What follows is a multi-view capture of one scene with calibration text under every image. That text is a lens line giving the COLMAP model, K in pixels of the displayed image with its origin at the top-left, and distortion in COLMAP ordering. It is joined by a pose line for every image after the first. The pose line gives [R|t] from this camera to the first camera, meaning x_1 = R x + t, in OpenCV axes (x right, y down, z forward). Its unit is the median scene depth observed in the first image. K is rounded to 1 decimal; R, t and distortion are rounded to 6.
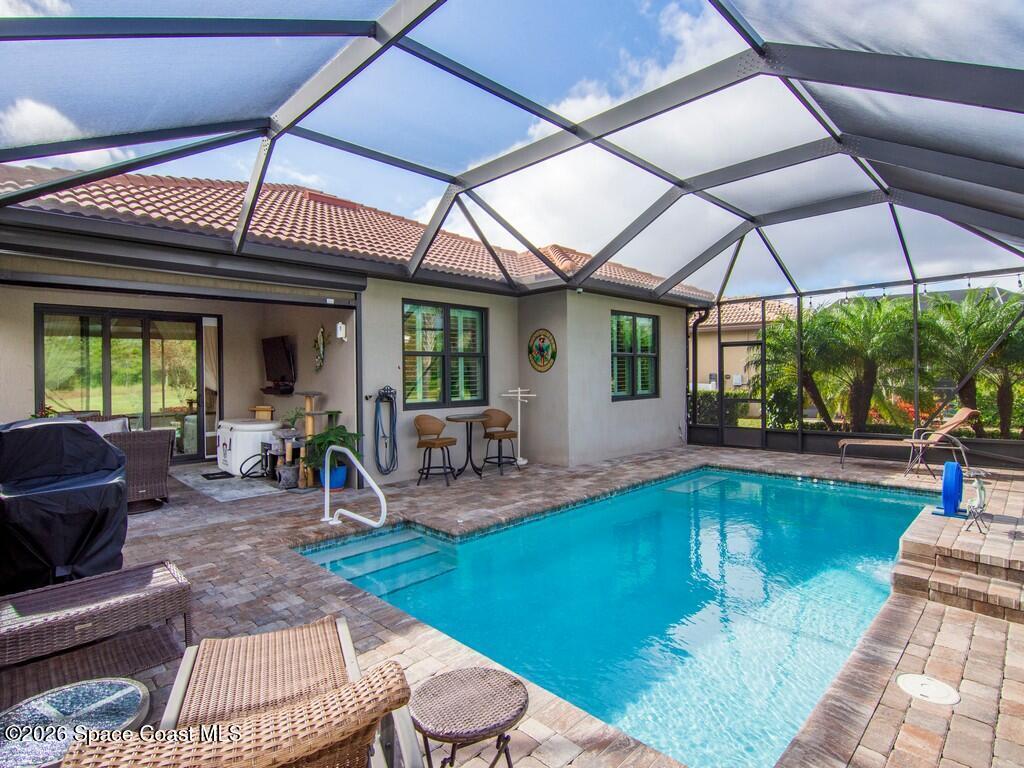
lens RADIAL K [[532.5, 0, 512.0], [0, 532.5, 384.0], [0, 0, 1]] dist [-0.000648, -0.000048]
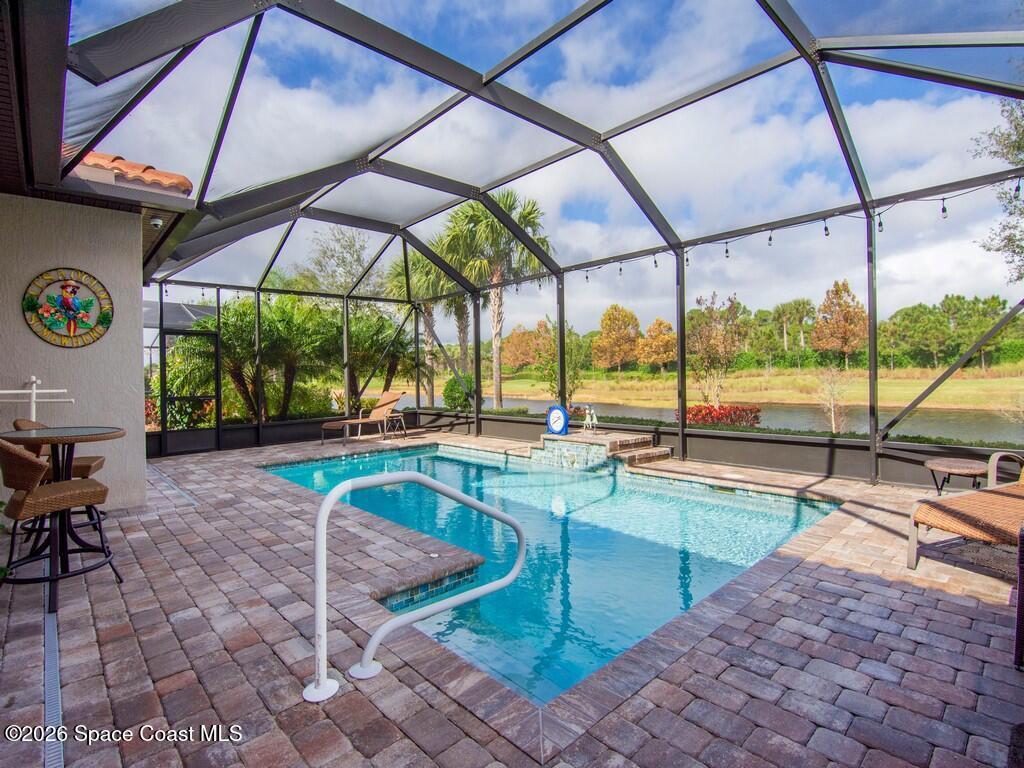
lens RADIAL K [[502.3, 0, 512.0], [0, 502.3, 384.0], [0, 0, 1]] dist [-0.025531, 0.000066]
pose [[0.035048, -0.004402, 0.999376, -0.480498], [0.039751, 0.999205, 0.003007, 0.034583], [-0.998595, 0.039621, 0.035196, 0.598905]]
